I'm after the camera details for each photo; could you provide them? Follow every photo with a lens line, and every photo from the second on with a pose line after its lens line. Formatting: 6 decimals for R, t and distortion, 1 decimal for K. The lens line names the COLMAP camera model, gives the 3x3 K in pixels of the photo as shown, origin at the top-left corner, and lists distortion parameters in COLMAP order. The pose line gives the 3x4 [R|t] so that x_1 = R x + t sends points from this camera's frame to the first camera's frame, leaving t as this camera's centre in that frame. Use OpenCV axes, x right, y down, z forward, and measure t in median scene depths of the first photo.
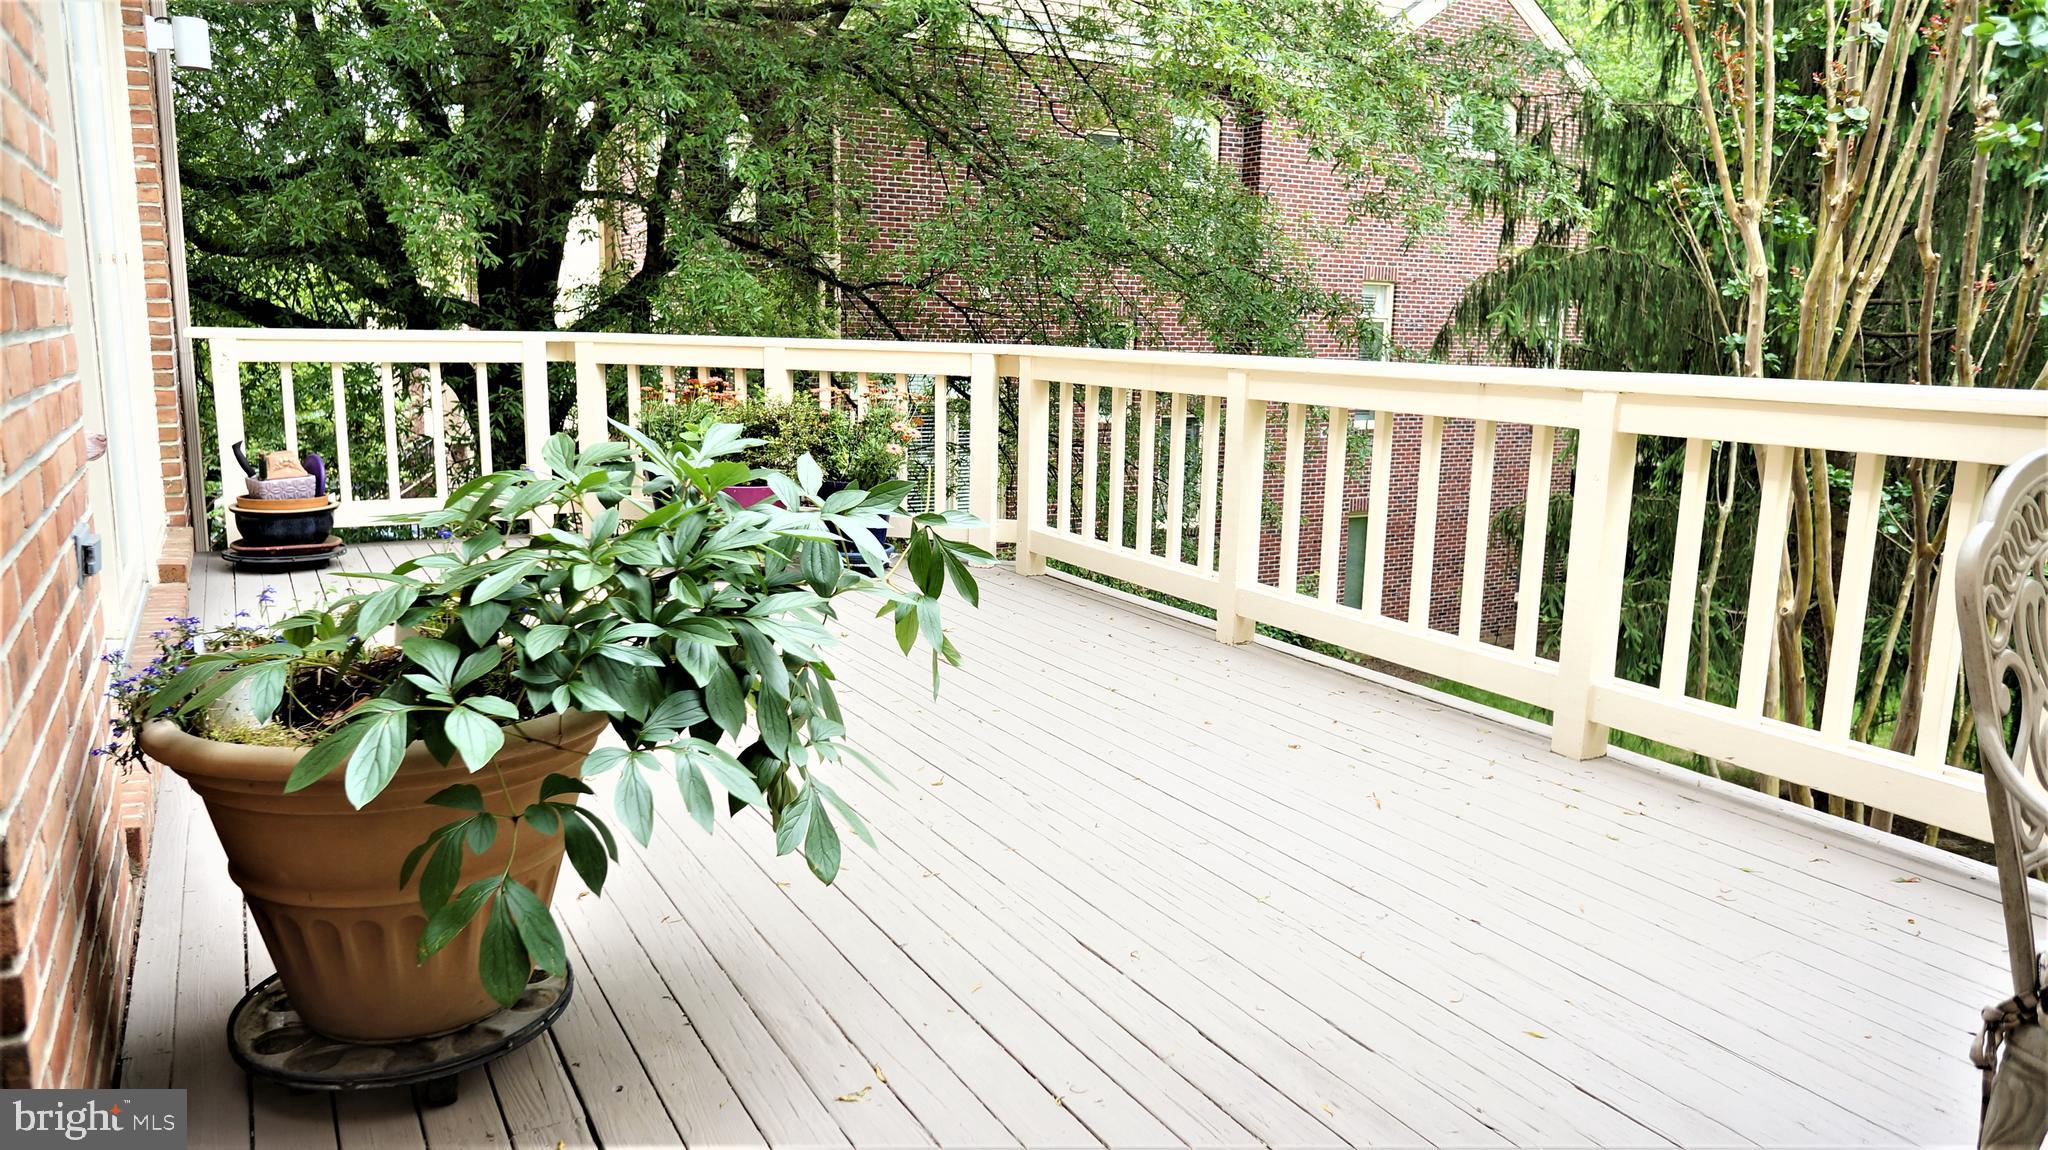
lens RADIAL K [[1397.9, 0, 1028.2], [0, 1397.9, 570.9], [0, 0, 1]] dist [-0.004478, 0.002130]
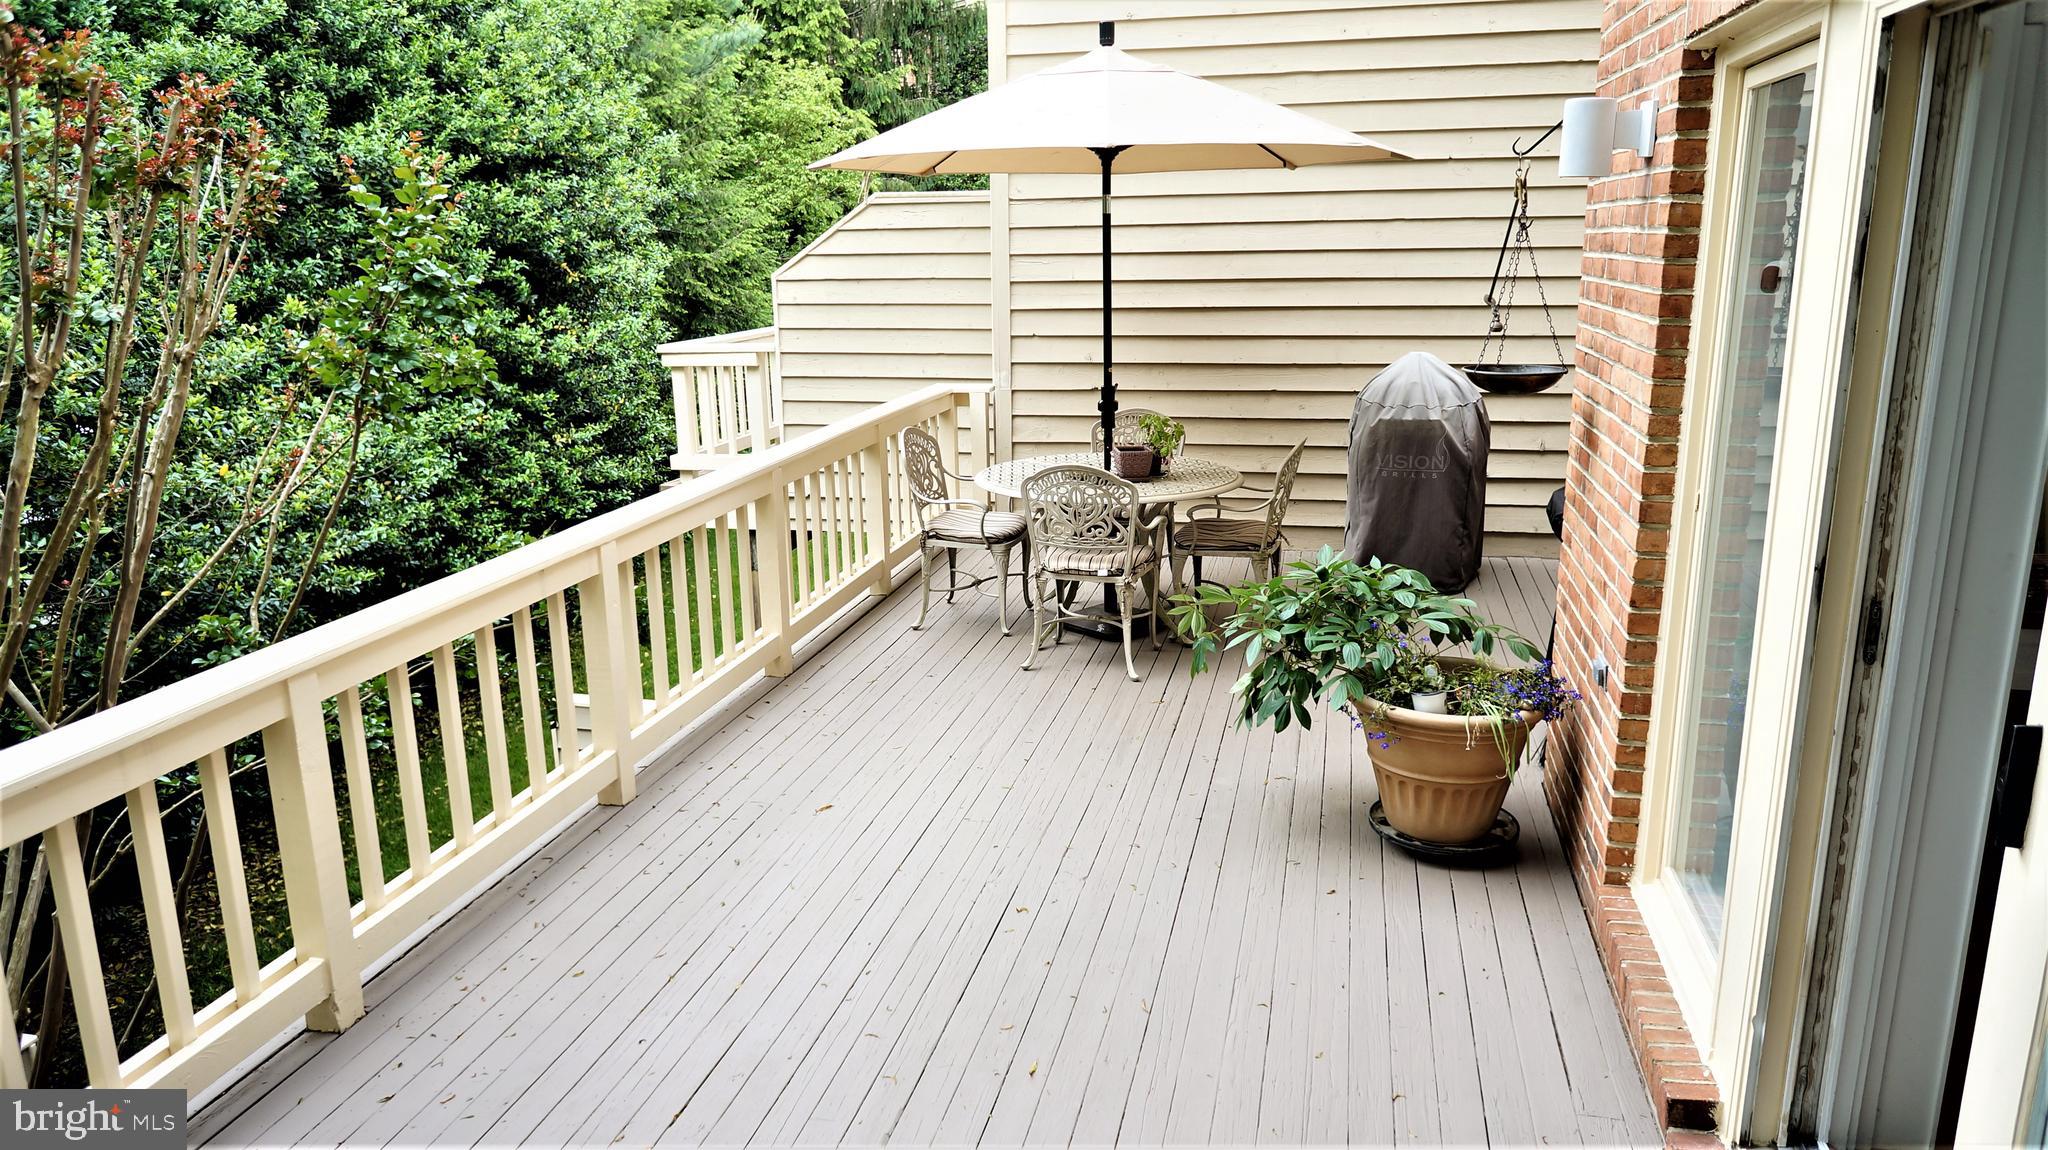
lens RADIAL K [[1397.9, 0, 1028.2], [0, 1397.9, 570.9], [0, 0, 1]] dist [-0.004478, 0.002130]
pose [[-0.735842, -0.167660, 0.656069, -0.877375], [0.115780, 0.923445, 0.365846, -0.610112], [-0.667182, 0.345165, -0.660098, 1.796719]]
